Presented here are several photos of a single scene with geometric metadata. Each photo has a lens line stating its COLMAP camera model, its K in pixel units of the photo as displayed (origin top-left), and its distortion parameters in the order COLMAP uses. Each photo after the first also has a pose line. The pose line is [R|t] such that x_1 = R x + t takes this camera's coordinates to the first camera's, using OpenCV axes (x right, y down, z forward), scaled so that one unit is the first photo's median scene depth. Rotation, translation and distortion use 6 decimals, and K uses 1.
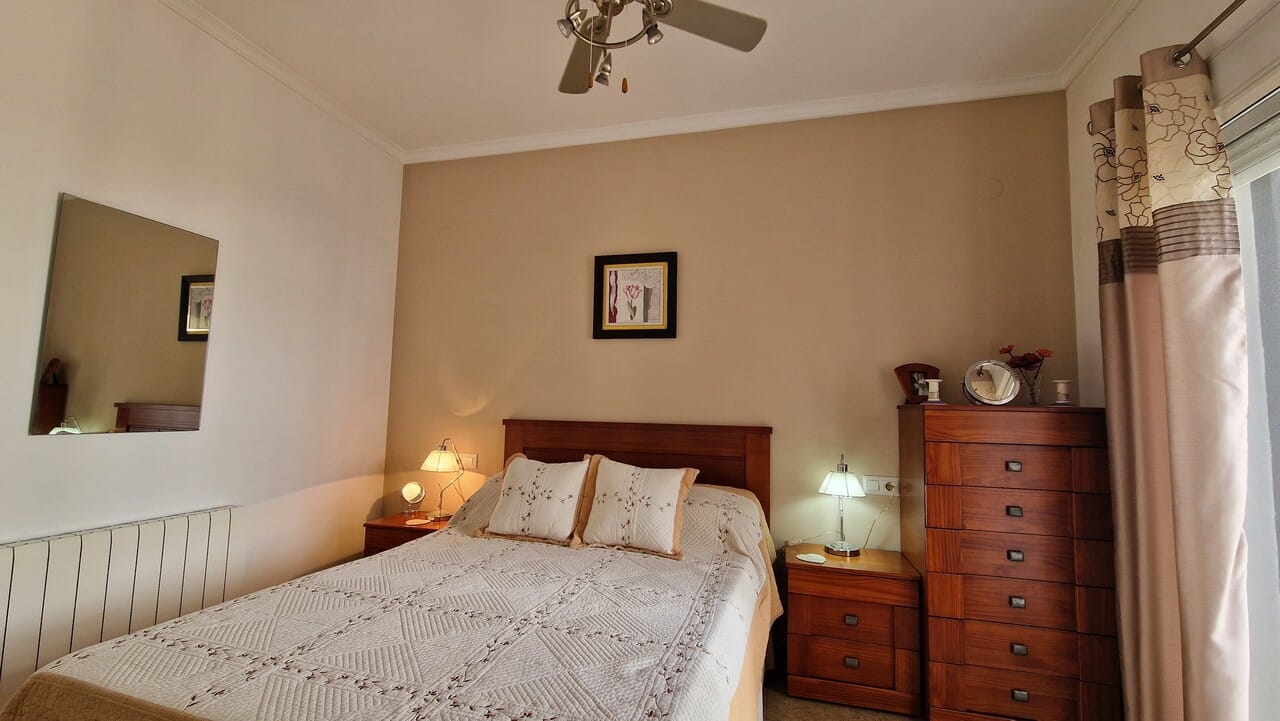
lens RADIAL K [[520.2, 0, 639.8], [0, 520.2, 362.5], [0, 0, 1]] dist [0.009711, -0.004707]
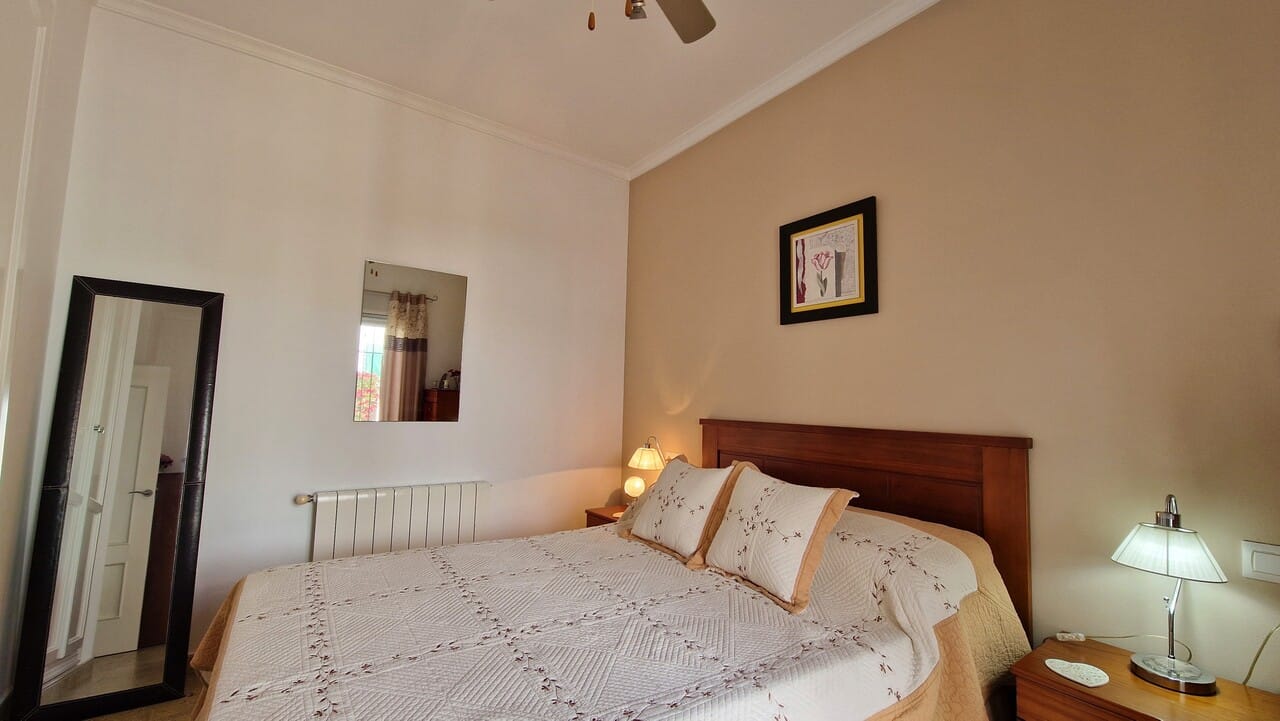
lens RADIAL K [[520.2, 0, 641.6], [0, 520.2, 360.4], [0, 0, 1]] dist [0.009711, -0.004707]
pose [[0.770552, -0.053140, -0.635158, 0.345078], [0.046715, 0.998547, -0.026869, 0.031142], [0.635663, -0.008968, 0.771915, 0.265775]]
